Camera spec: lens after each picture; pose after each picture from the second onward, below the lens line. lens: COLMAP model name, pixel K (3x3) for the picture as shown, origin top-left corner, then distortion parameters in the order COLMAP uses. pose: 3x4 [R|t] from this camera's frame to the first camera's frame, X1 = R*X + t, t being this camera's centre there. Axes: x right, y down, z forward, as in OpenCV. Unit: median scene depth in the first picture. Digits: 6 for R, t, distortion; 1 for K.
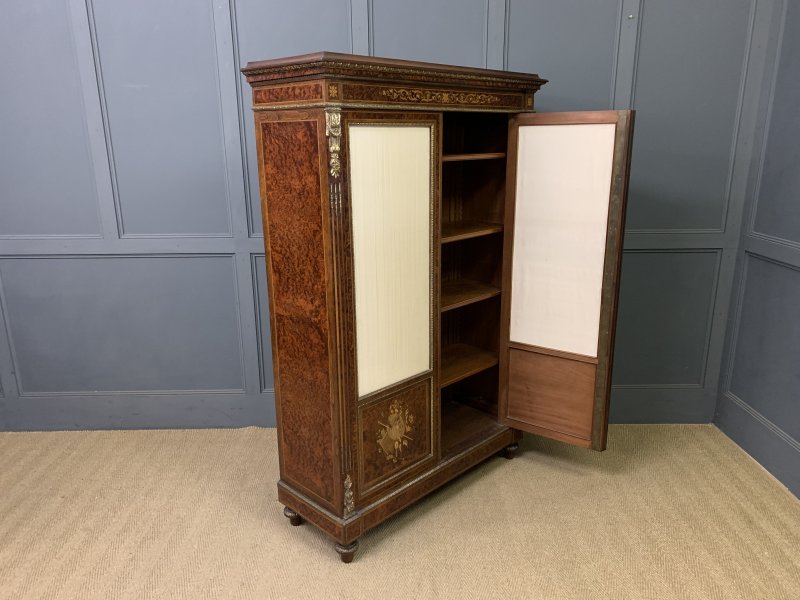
lens RADIAL K [[612.6, 0, 403.4], [0, 612.6, 305.8], [0, 0, 1]] dist [0.087378, -0.163396]
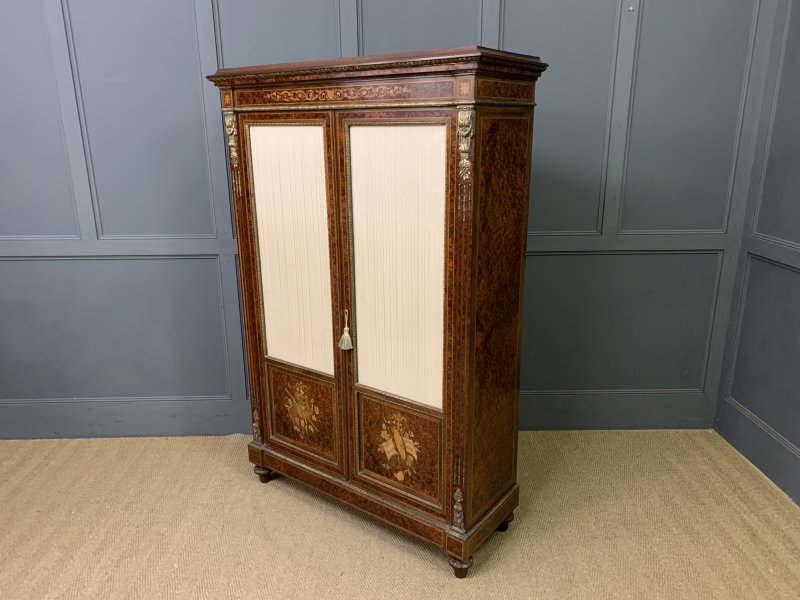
lens RADIAL K [[611.3, 0, 395.1], [0, 611.3, 298.4], [0, 0, 1]] dist [0.085800, -0.154291]
pose [[0.132112, 0.281022, -0.950564, 1.043469], [-0.253452, 0.936669, 0.241689, -0.298323], [0.958284, 0.208992, 0.194971, 0.974753]]
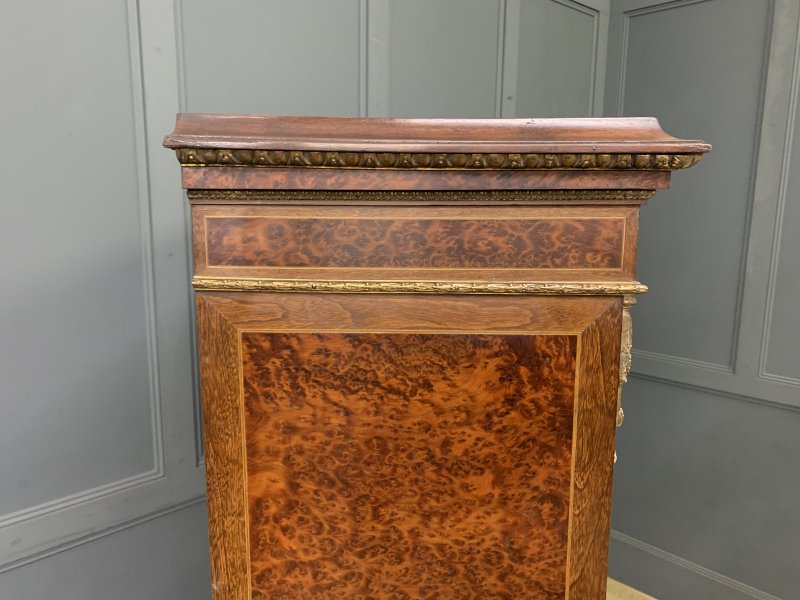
lens RADIAL K [[607.0, 0, 402.7], [0, 607.0, 294.2], [0, 0, 1]] dist [0.092467, -0.147578]
pose [[0.728416, -0.094601, 0.678573, -0.338678], [0.170150, 0.984371, -0.045414, -0.271724], [-0.663671, 0.148540, 0.733128, 0.709924]]
